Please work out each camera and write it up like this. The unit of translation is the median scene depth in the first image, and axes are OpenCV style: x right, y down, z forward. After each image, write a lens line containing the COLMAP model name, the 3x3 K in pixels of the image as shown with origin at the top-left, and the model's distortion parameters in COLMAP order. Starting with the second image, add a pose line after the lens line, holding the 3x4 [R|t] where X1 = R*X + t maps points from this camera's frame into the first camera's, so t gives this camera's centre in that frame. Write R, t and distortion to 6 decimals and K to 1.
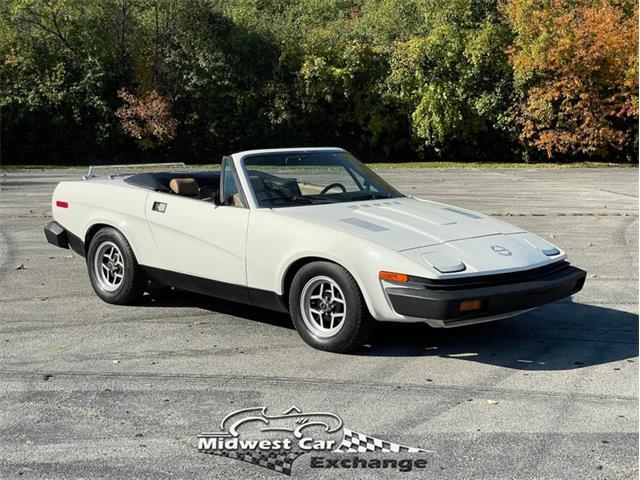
lens RADIAL K [[1016.2, 0, 320.0], [0, 1016.2, 240.0], [0, 0, 1]] dist [0.088713, 0.042341]
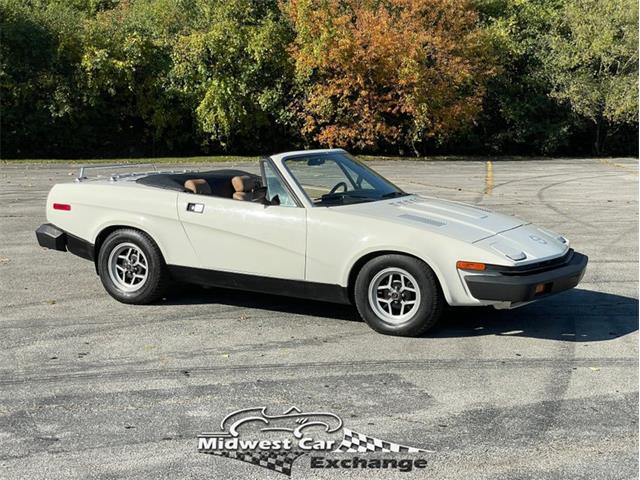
lens RADIAL K [[1020.9, 0, 327.9], [0, 1020.9, 239.9], [0, 0, 1]] dist [0.111897, -0.131150]
pose [[0.960427, -0.030573, 0.276847, -0.075349], [0.028600, 0.999529, 0.011162, -0.001788], [-0.277058, -0.002803, 0.960849, -0.007672]]
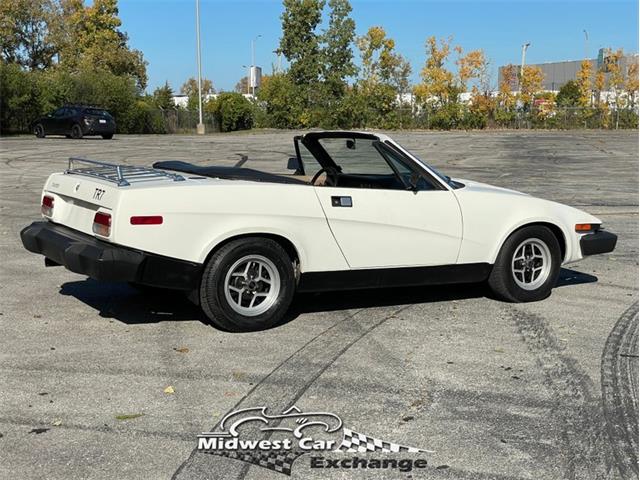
lens RADIAL K [[1020.9, 0, 327.9], [0, 1020.9, 239.9], [0, 0, 1]] dist [0.111897, -0.131150]
pose [[0.285370, -0.124930, 0.950240, -0.241683], [0.104828, 0.989588, 0.098622, -0.021113], [-0.952667, 0.071468, 0.295495, 0.178381]]
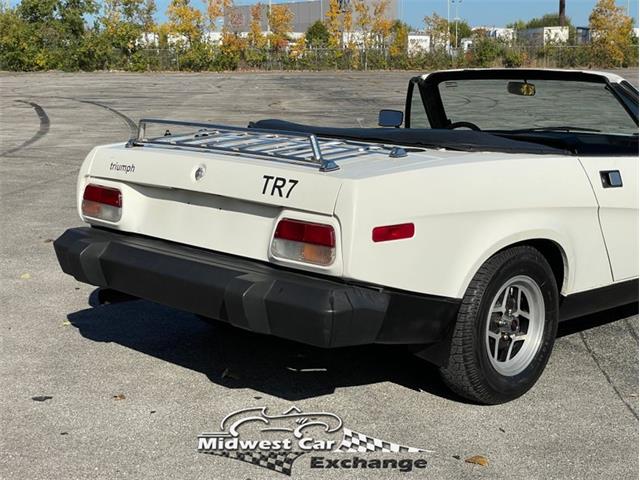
lens RADIAL K [[1020.9, 0, 327.9], [0, 1020.9, 239.9], [0, 0, 1]] dist [0.111897, -0.131150]
pose [[0.024025, -0.185992, 0.982257, -0.173328], [0.113944, 0.976648, 0.182143, -0.028907], [-0.993197, 0.107546, 0.044657, 0.269962]]
